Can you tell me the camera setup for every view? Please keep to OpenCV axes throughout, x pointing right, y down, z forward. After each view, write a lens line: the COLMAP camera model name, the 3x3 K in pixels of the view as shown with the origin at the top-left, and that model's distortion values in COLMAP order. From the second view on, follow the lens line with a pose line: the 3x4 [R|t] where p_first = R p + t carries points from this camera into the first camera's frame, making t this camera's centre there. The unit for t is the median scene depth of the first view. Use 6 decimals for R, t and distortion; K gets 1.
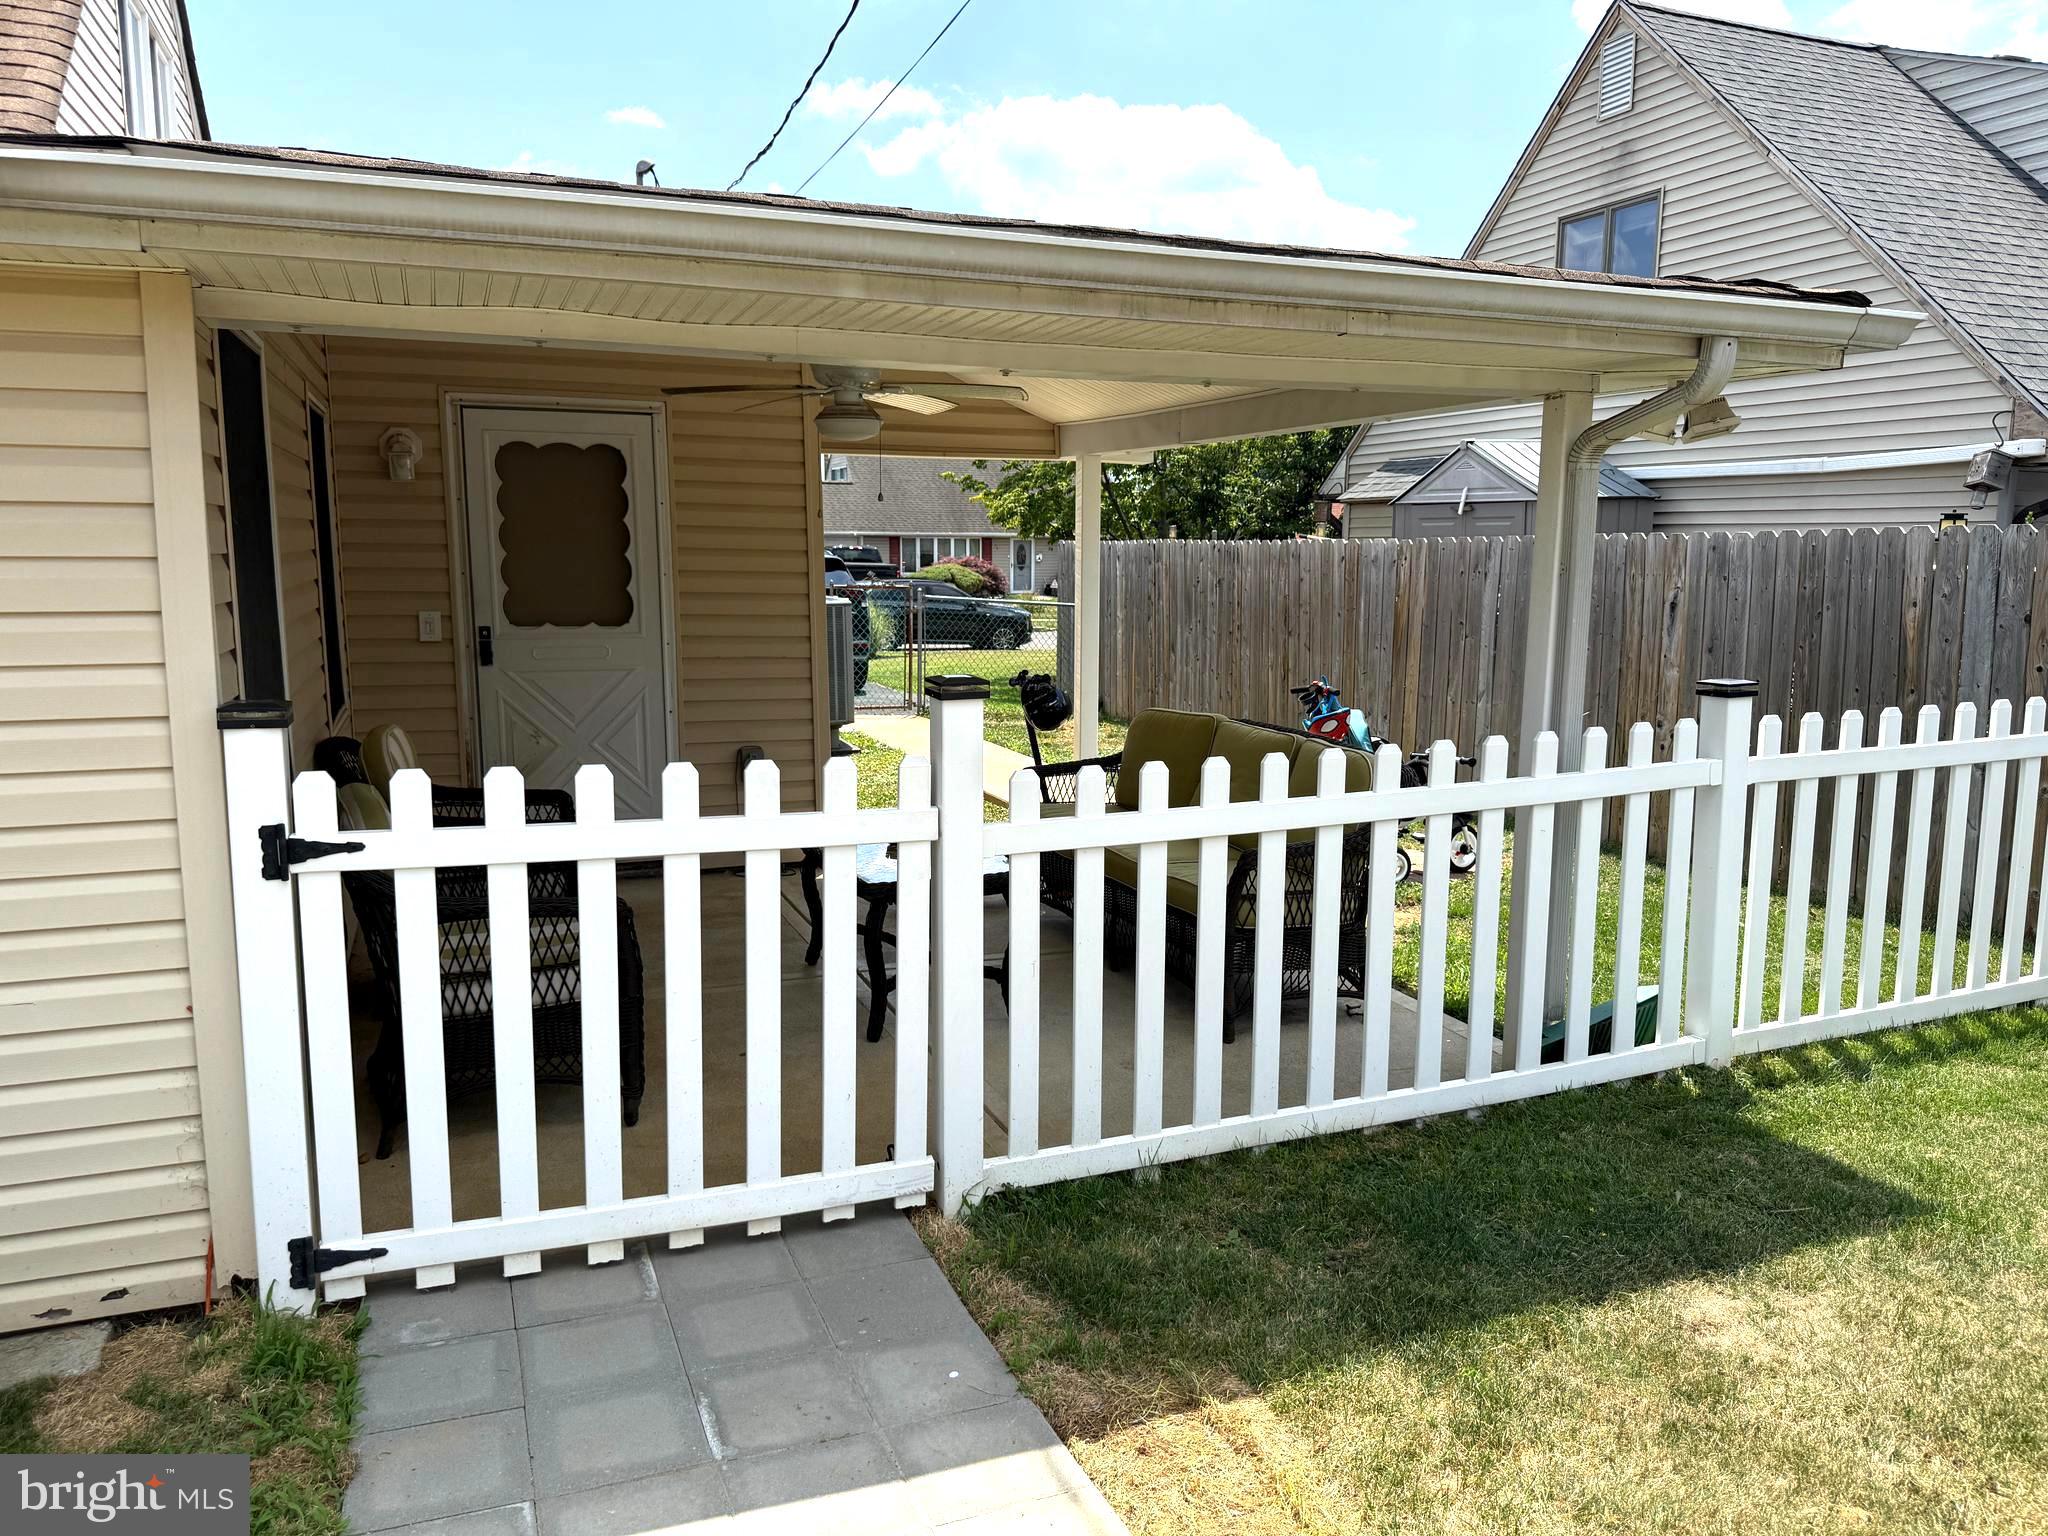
lens RADIAL K [[1438.0, 0, 1041.6], [0, 1438.0, 774.1], [0, 0, 1]] dist [0.071694, -0.095135]
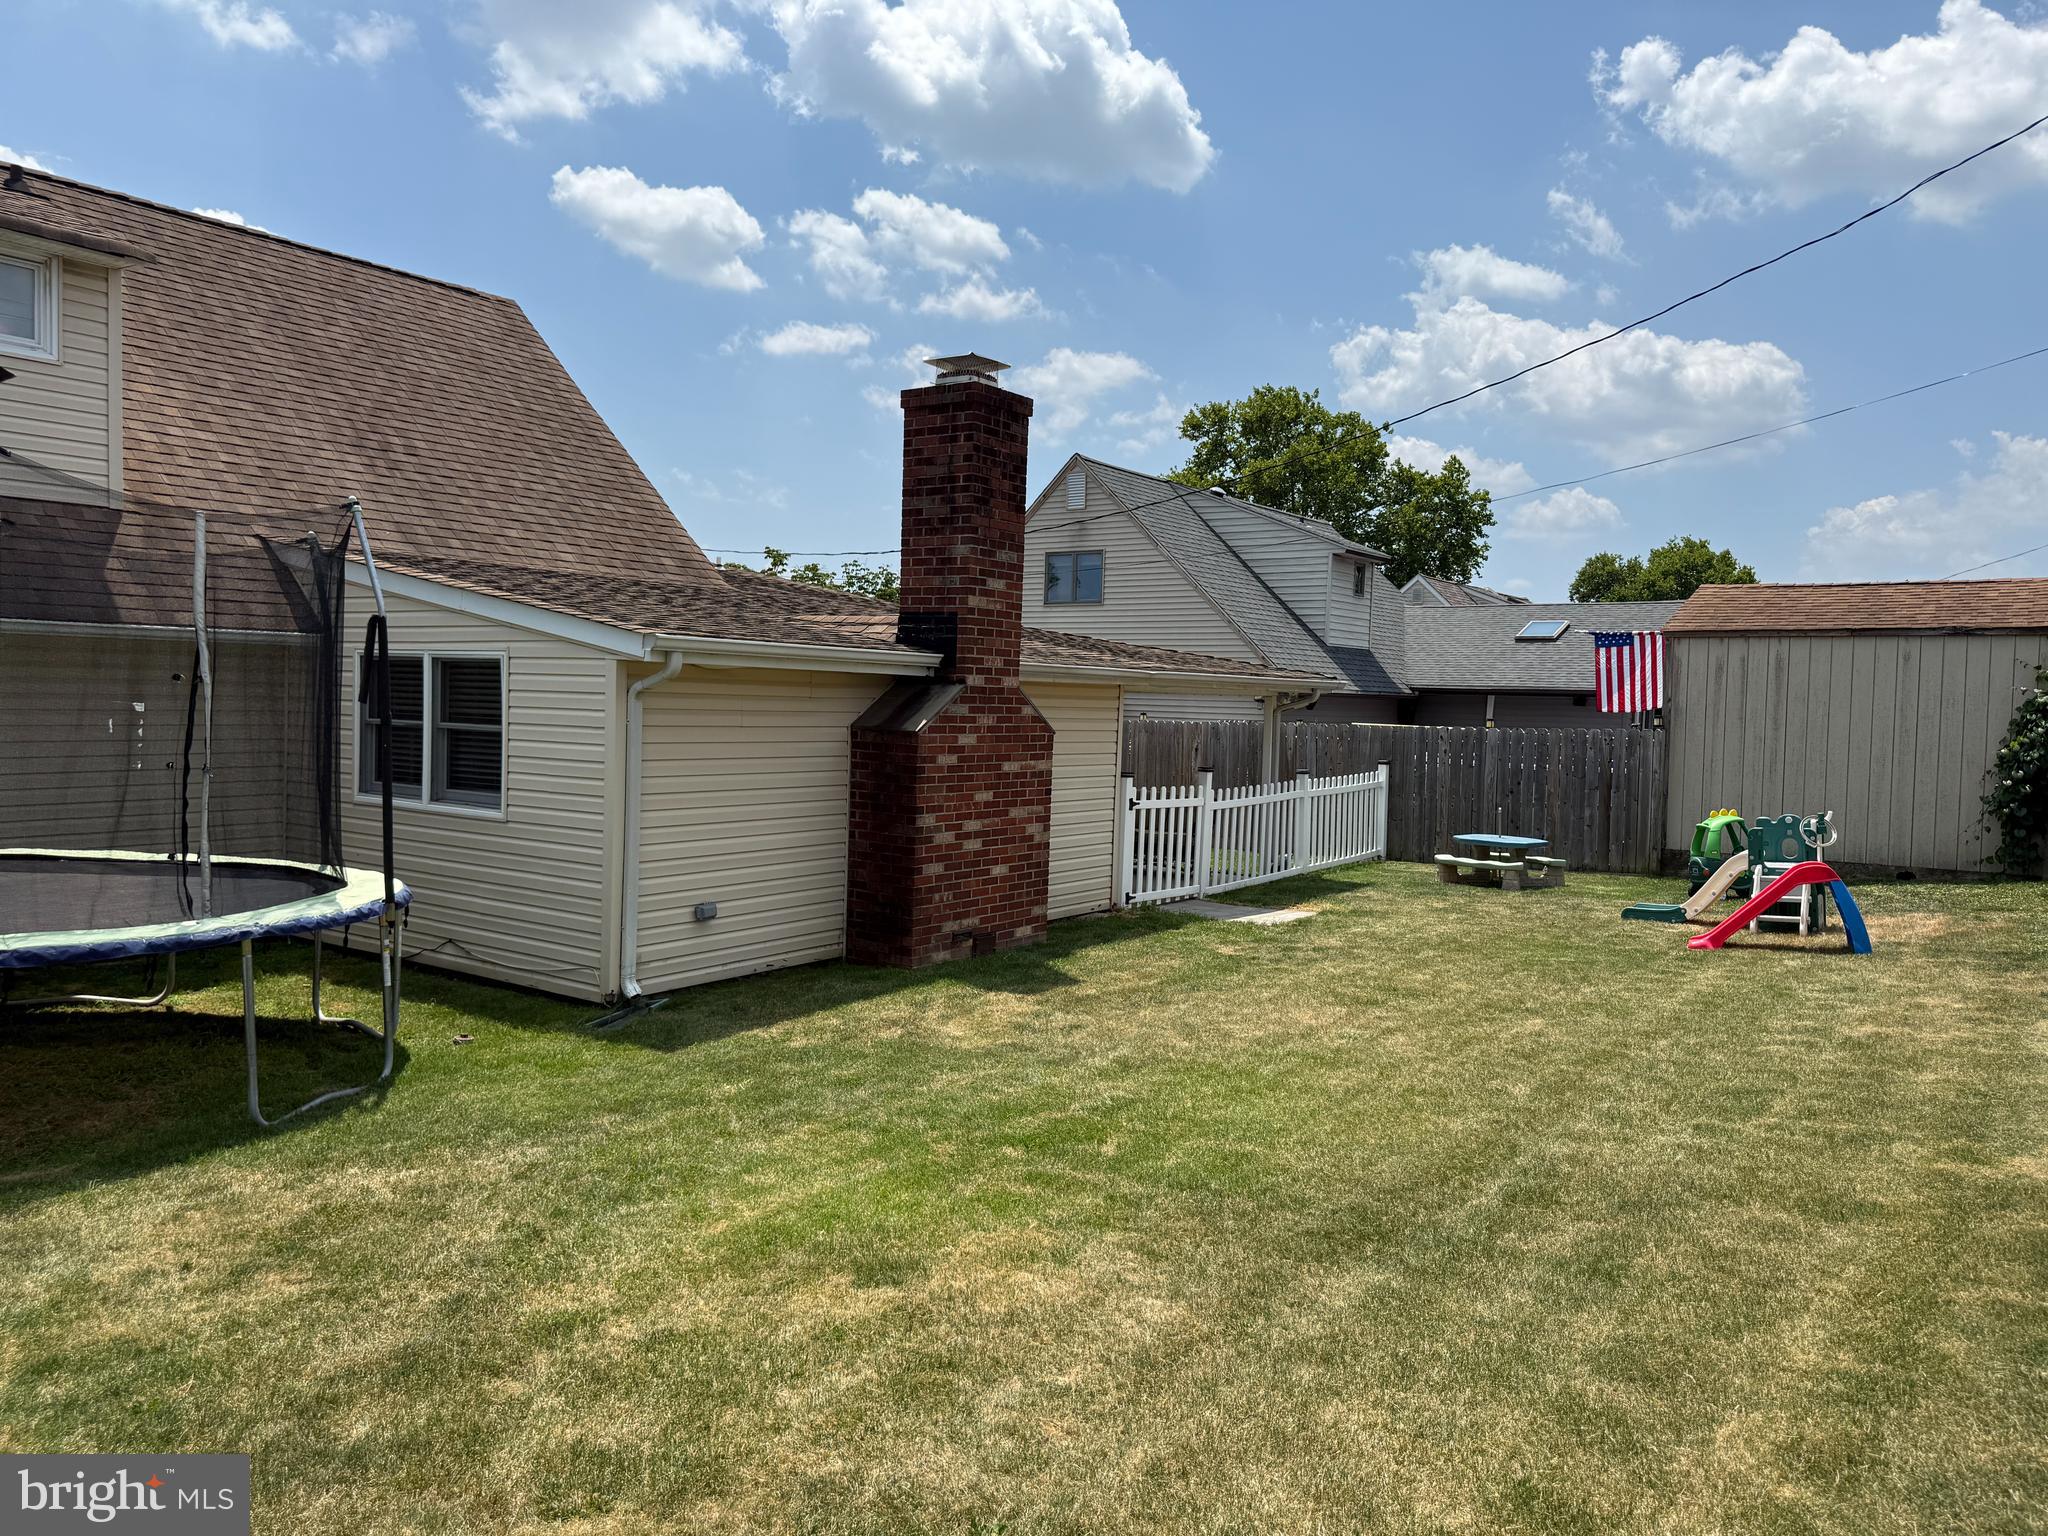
lens RADIAL K [[1438.0, 0, 1020.1], [0, 1438.0, 774.6], [0, 0, 1]] dist [0.071694, -0.095135]
pose [[0.838762, -0.006670, 0.544457, -3.143901], [0.054413, 0.995946, -0.071626, 0.254365], [-0.541772, 0.089703, 0.835725, -2.512200]]
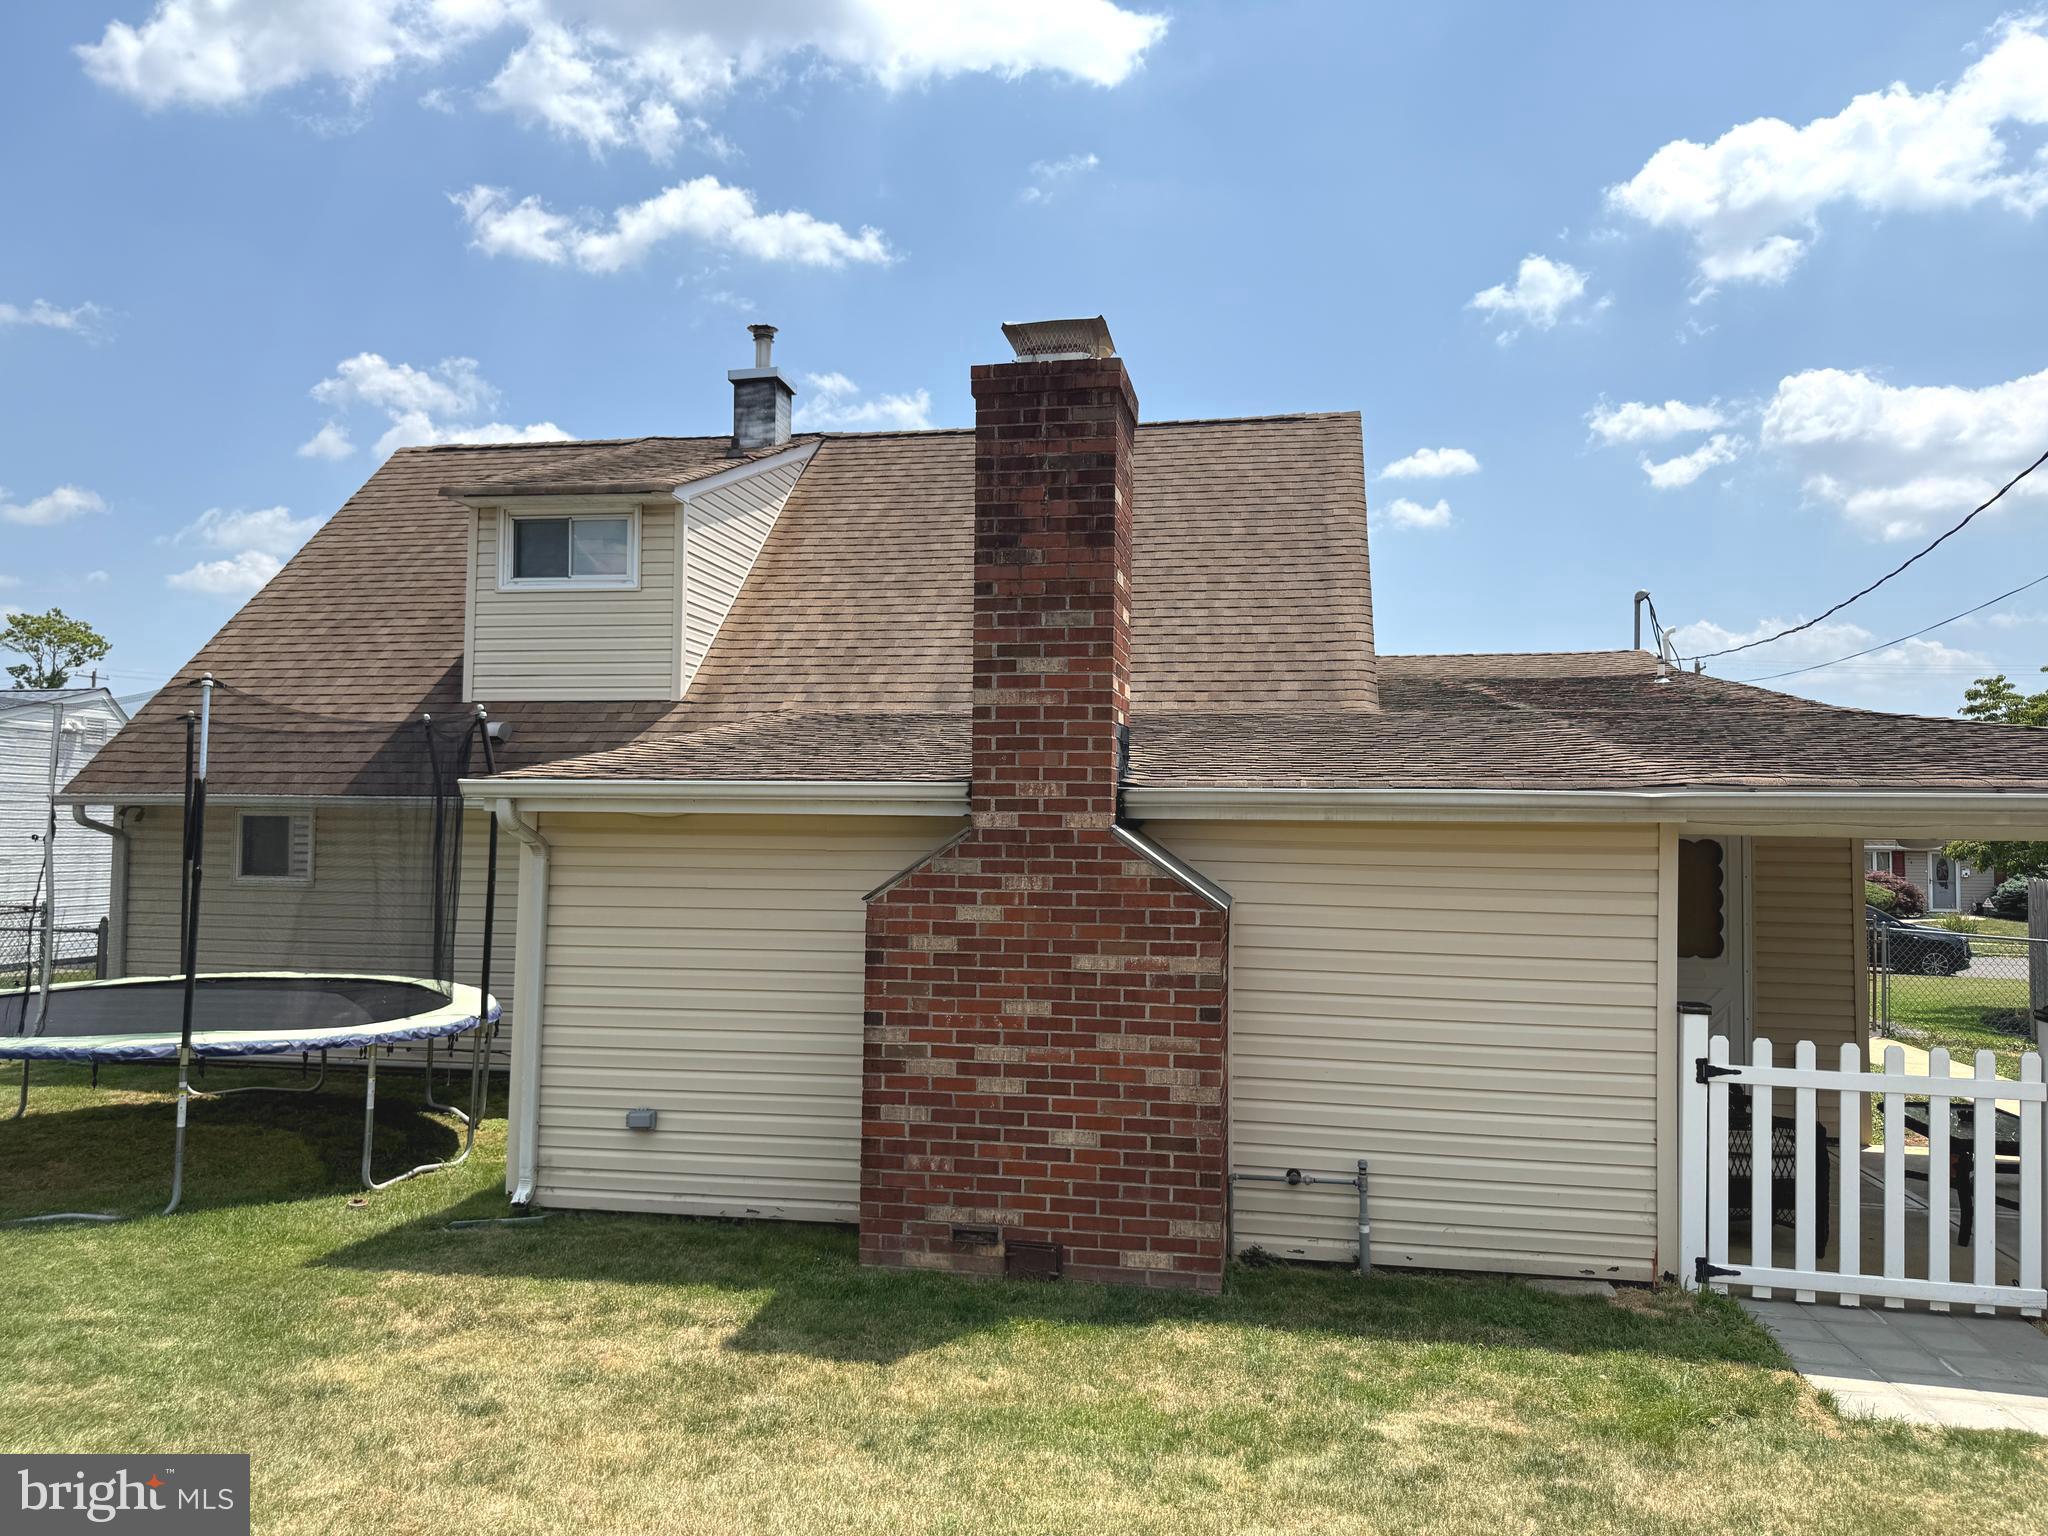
lens RADIAL K [[1480.1, 0, 1019.2], [0, 1480.1, 746.6], [0, 0, 1]] dist [0.027942, -0.026726]
pose [[0.851373, -0.022663, -0.524071, -0.198121], [-0.091950, 0.977150, -0.191632, 0.096451], [0.516439, 0.211339, 0.829835, -1.472119]]
